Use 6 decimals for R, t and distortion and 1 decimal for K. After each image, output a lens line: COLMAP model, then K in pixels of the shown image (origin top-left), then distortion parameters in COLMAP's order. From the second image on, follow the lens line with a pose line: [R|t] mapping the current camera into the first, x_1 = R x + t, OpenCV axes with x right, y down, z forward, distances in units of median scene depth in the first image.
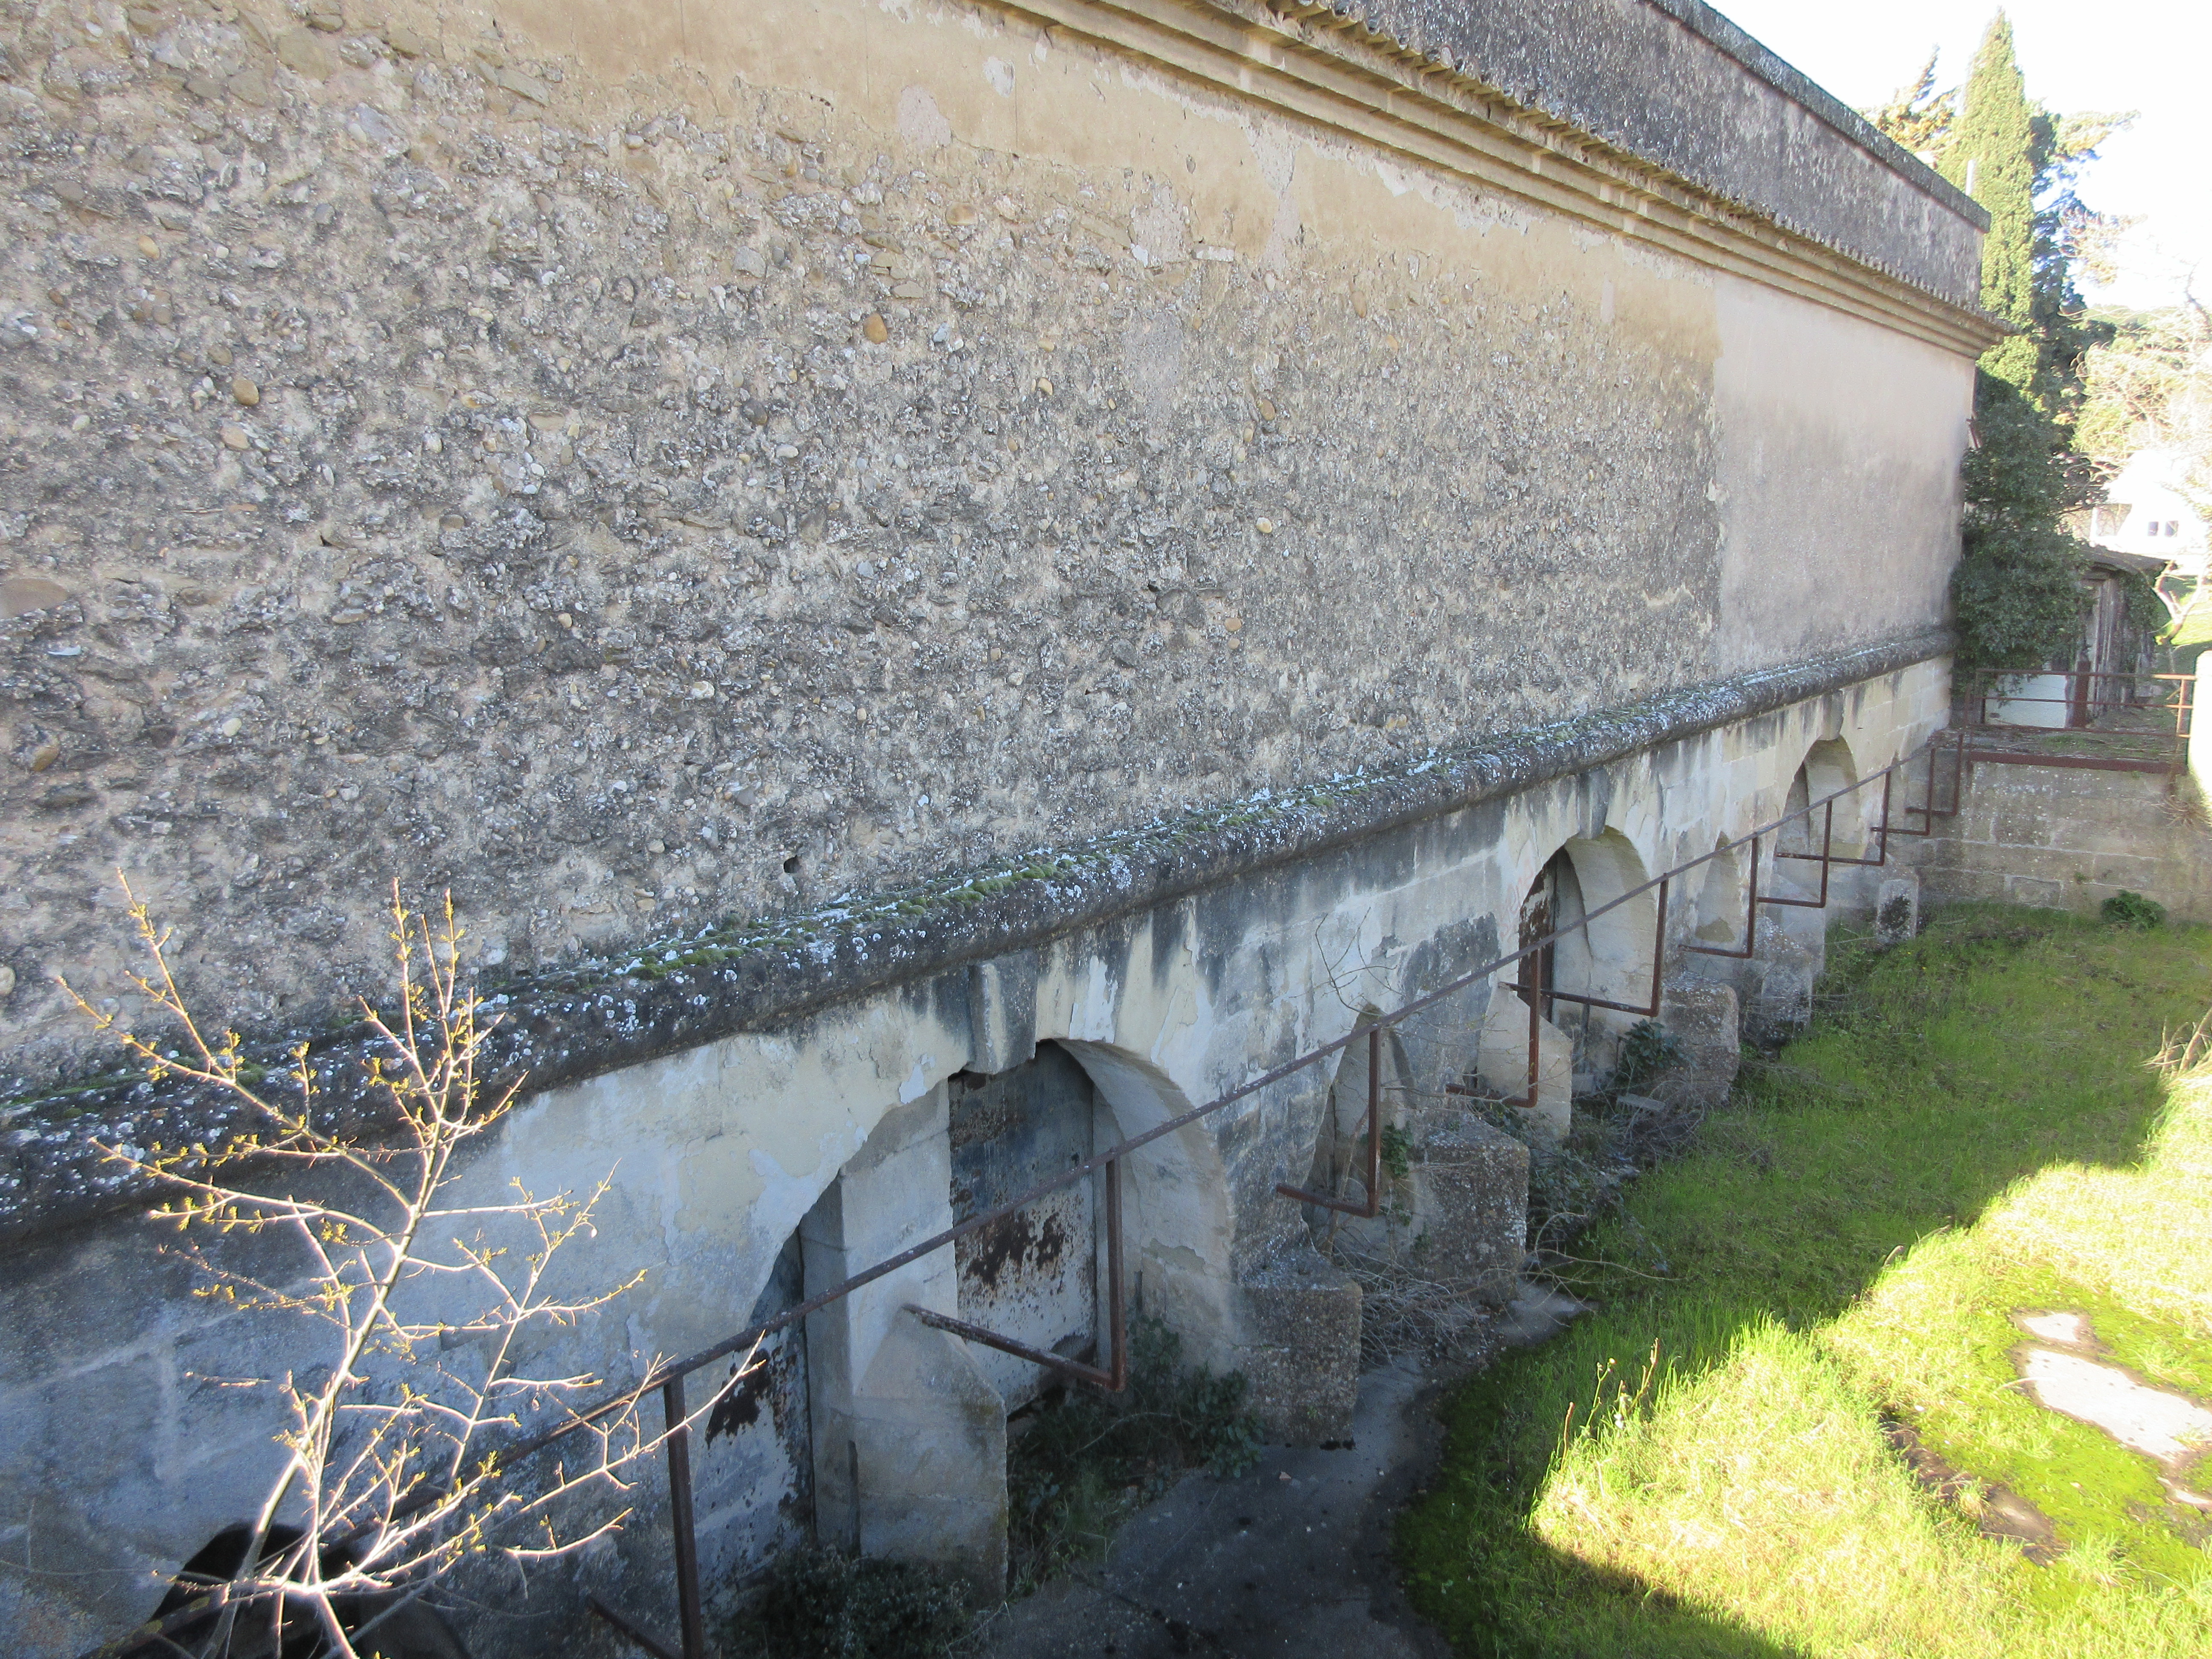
lens RADIAL K [[1633.8, 0, 1106.0], [0, 1633.8, 829.5], [0, 0, 1]] dist [-0.015230, 0.006248]
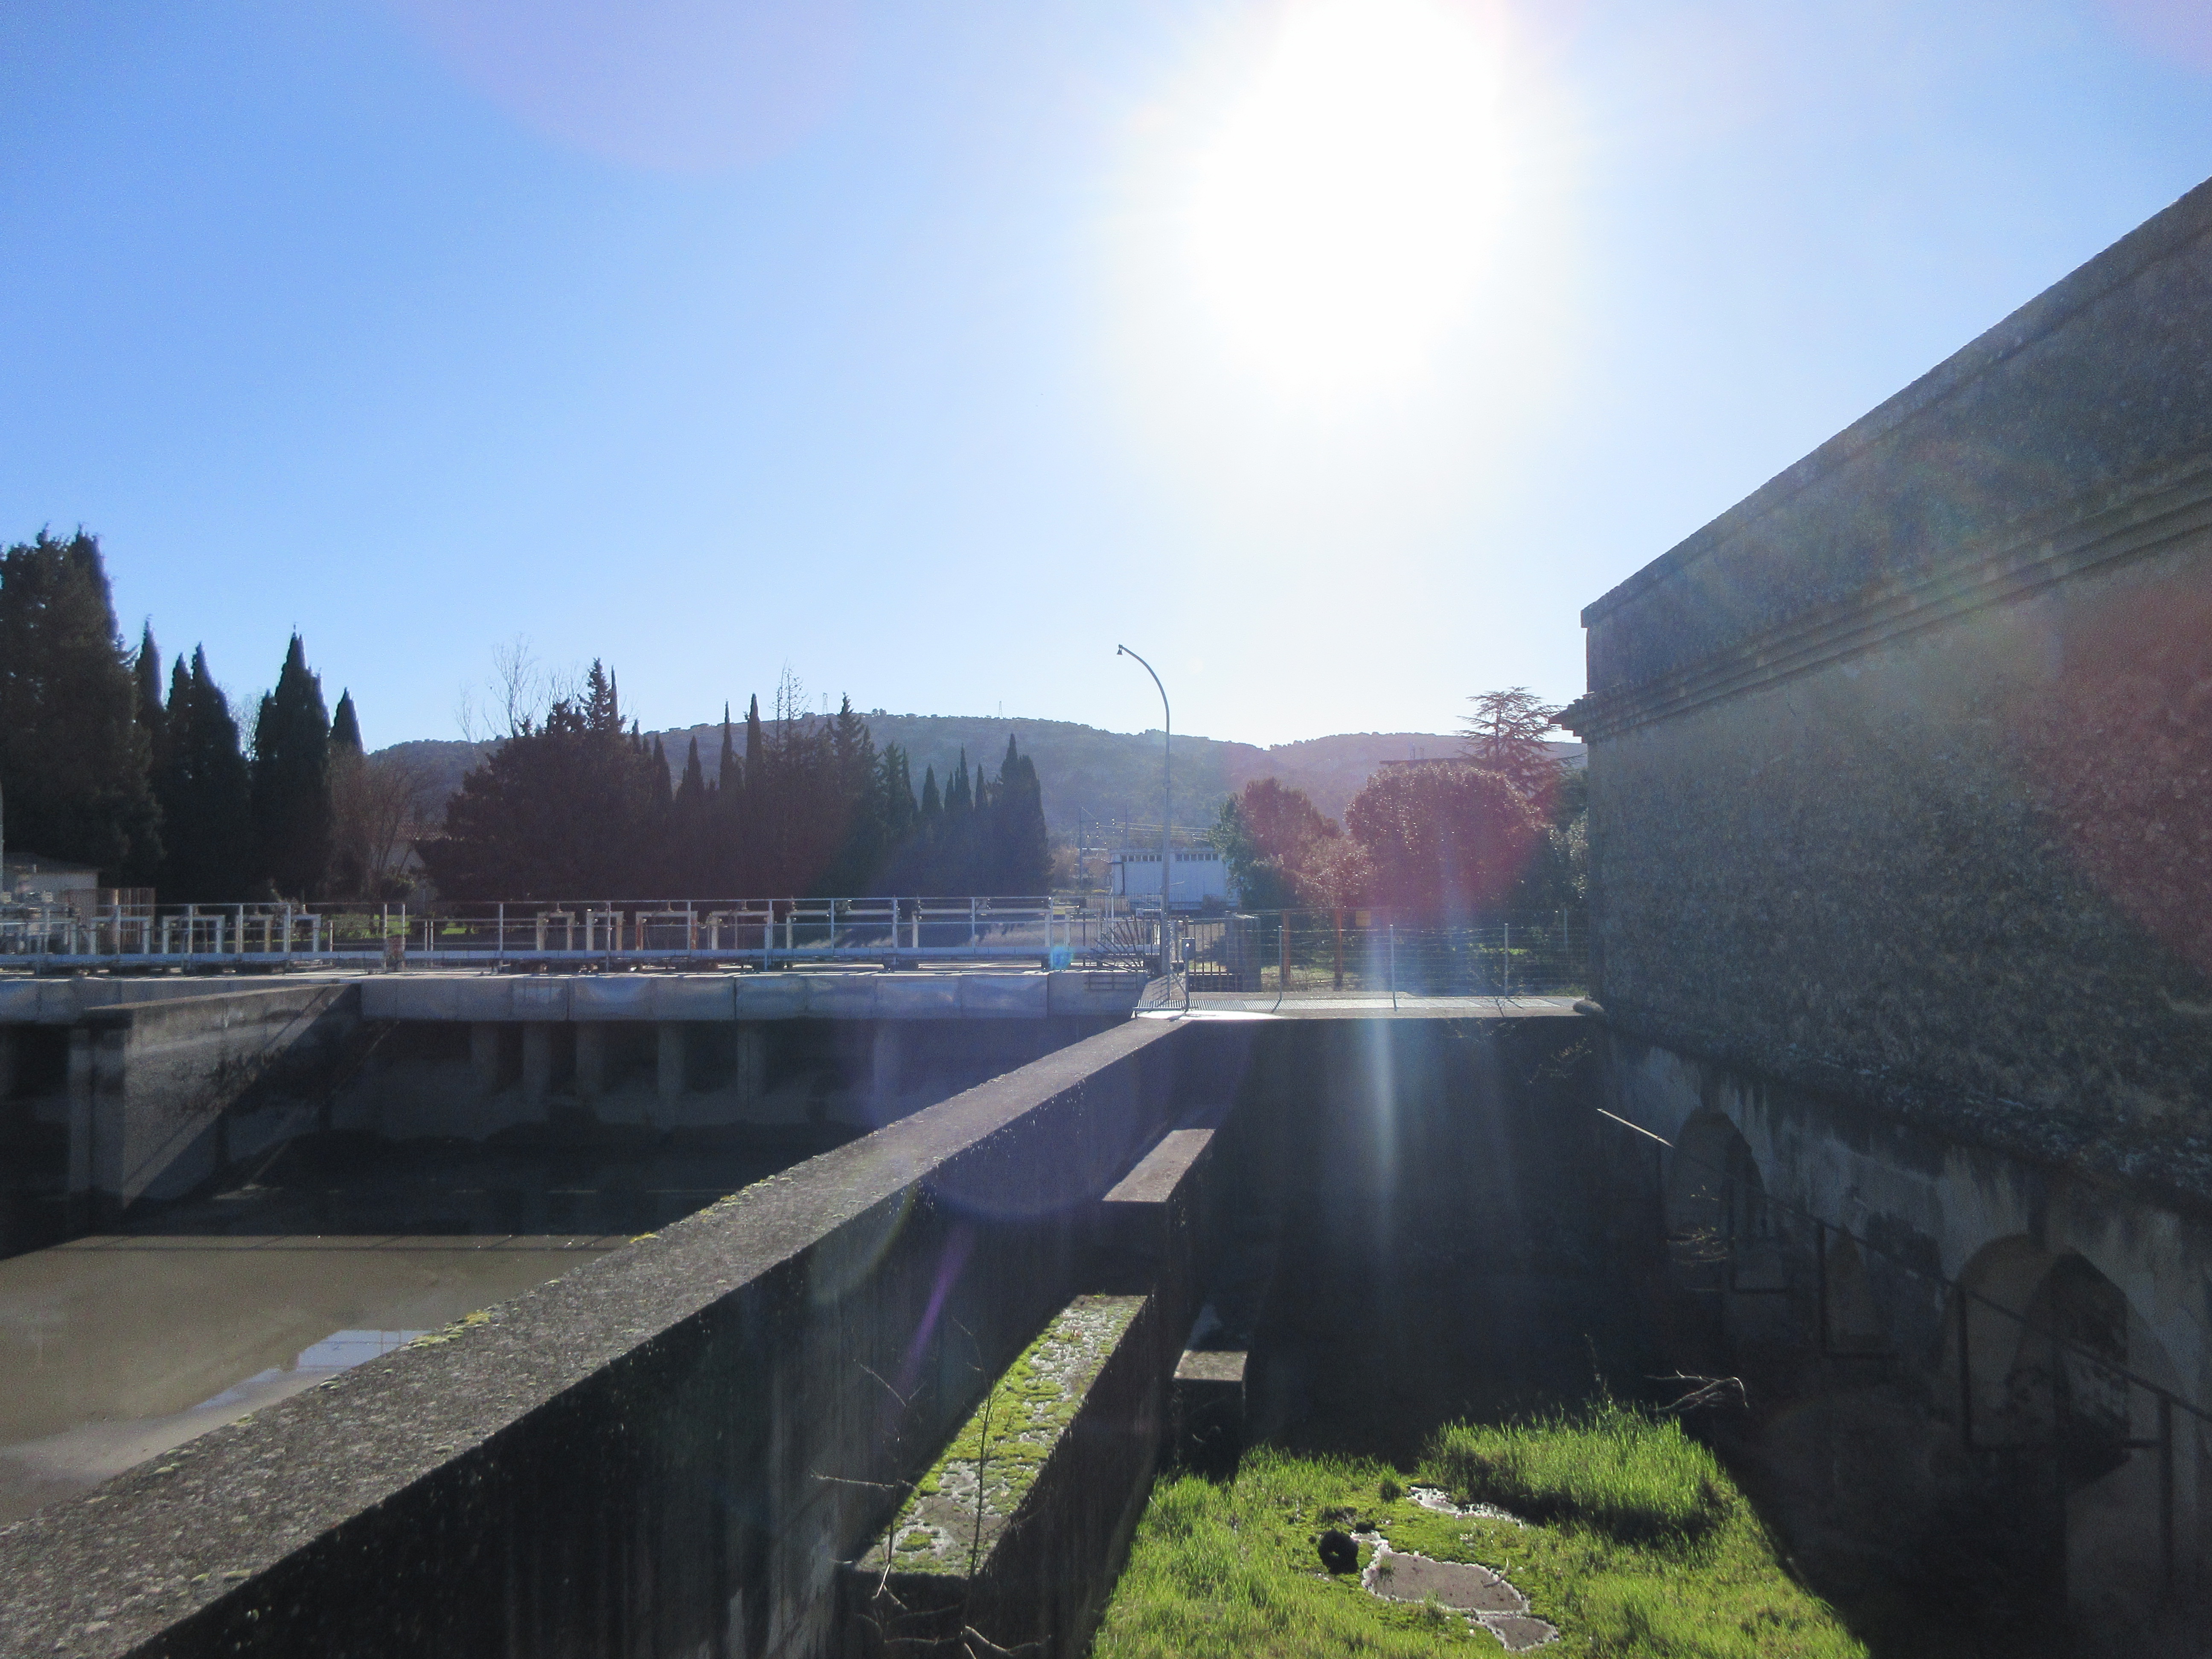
lens RADIAL K [[1633.8, 0, 1106.0], [0, 1633.8, 829.5], [0, 0, 1]] dist [-0.015230, 0.006248]
pose [[-0.813554, -0.002372, -0.581485, 1.407296], [-0.084930, 0.989753, 0.114787, -0.320017], [0.575254, 0.142771, -0.805419, 1.601049]]
